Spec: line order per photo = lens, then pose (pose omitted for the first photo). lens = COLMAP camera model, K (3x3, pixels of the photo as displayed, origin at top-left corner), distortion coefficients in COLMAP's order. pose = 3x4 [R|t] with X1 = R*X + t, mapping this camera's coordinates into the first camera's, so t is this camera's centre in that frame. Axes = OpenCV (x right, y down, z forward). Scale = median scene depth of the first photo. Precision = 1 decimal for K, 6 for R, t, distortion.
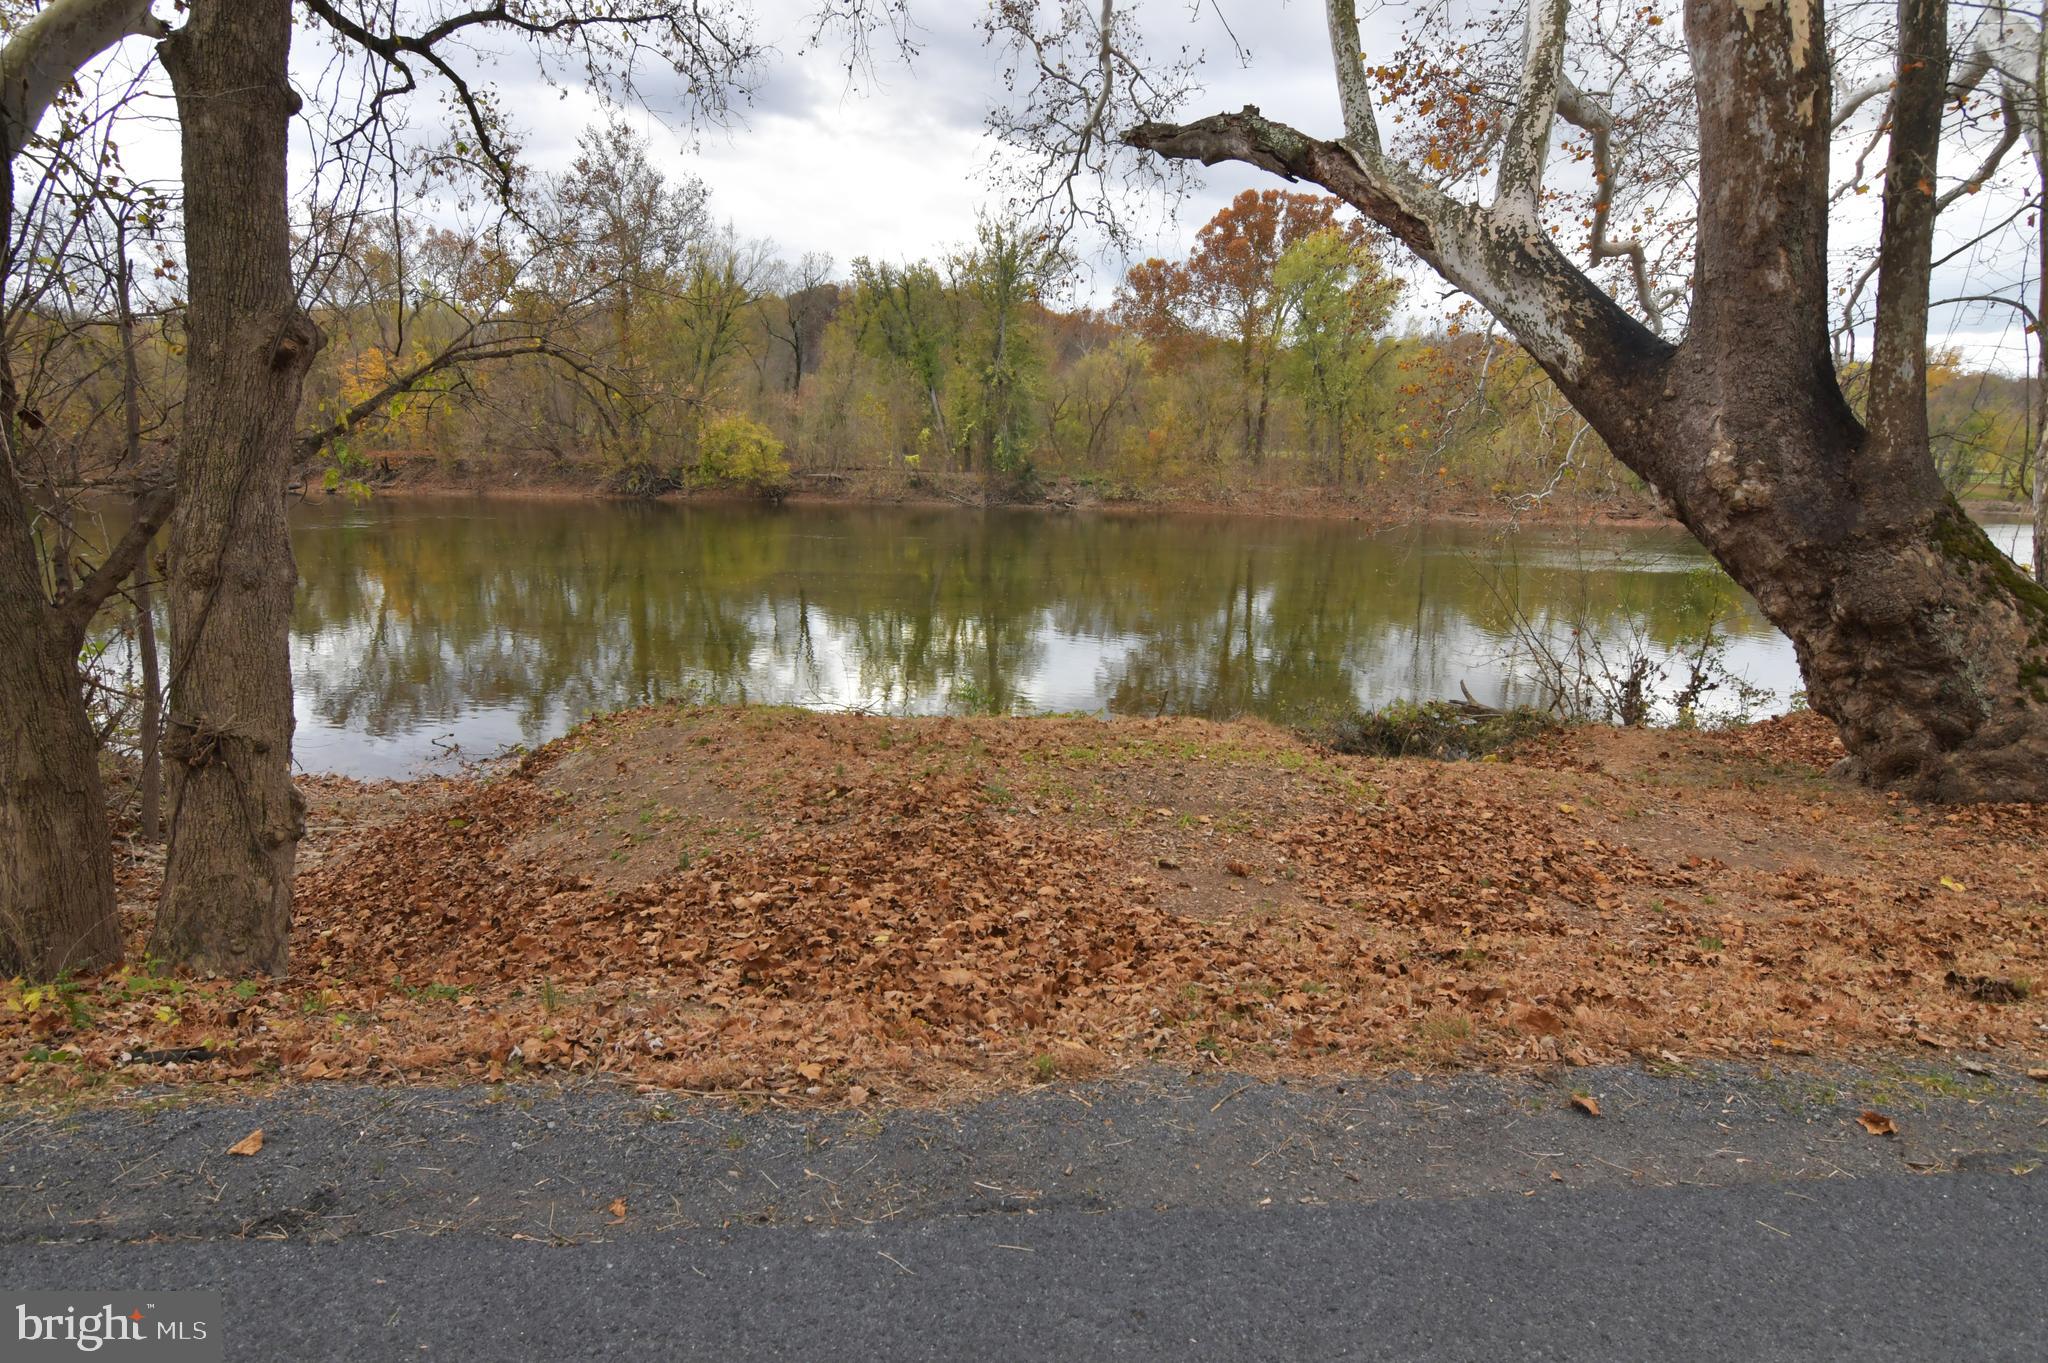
lens RADIAL K [[990.6, 0, 1026.2], [0, 990.6, 681.8], [0, 0, 1]] dist [-0.018933, 0.000699]
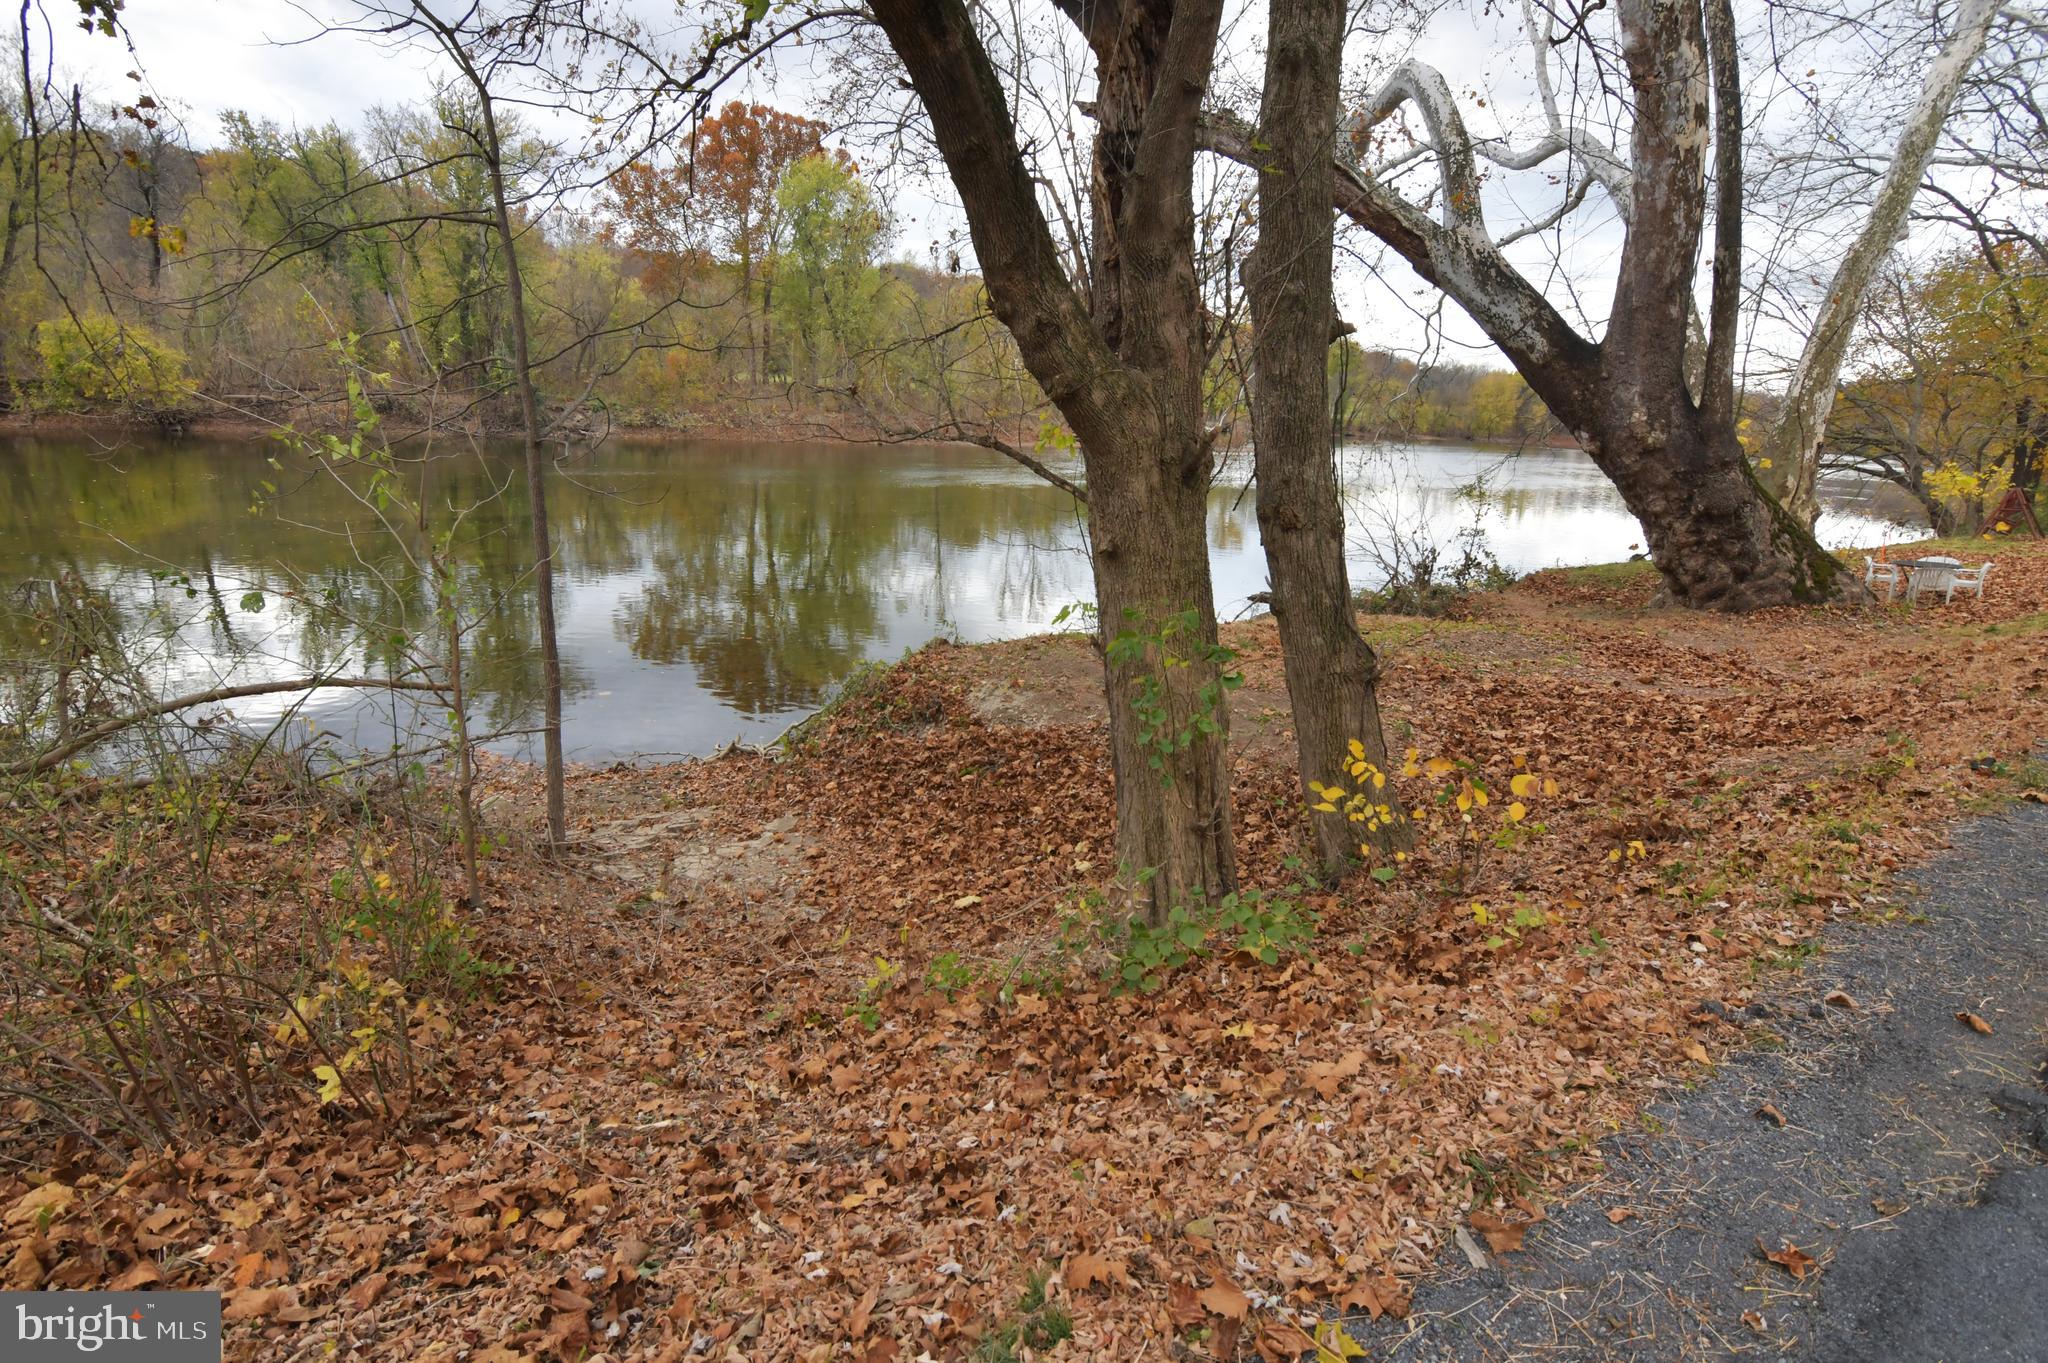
lens RADIAL K [[990.6, 0, 1027.3], [0, 990.6, 673.3], [0, 0, 1]] dist [-0.018933, 0.000699]
pose [[0.850164, -0.126384, 0.511125, -0.103203], [0.092524, 0.991518, 0.091271, -0.004680], [-0.518325, -0.030304, 0.854647, 0.010788]]
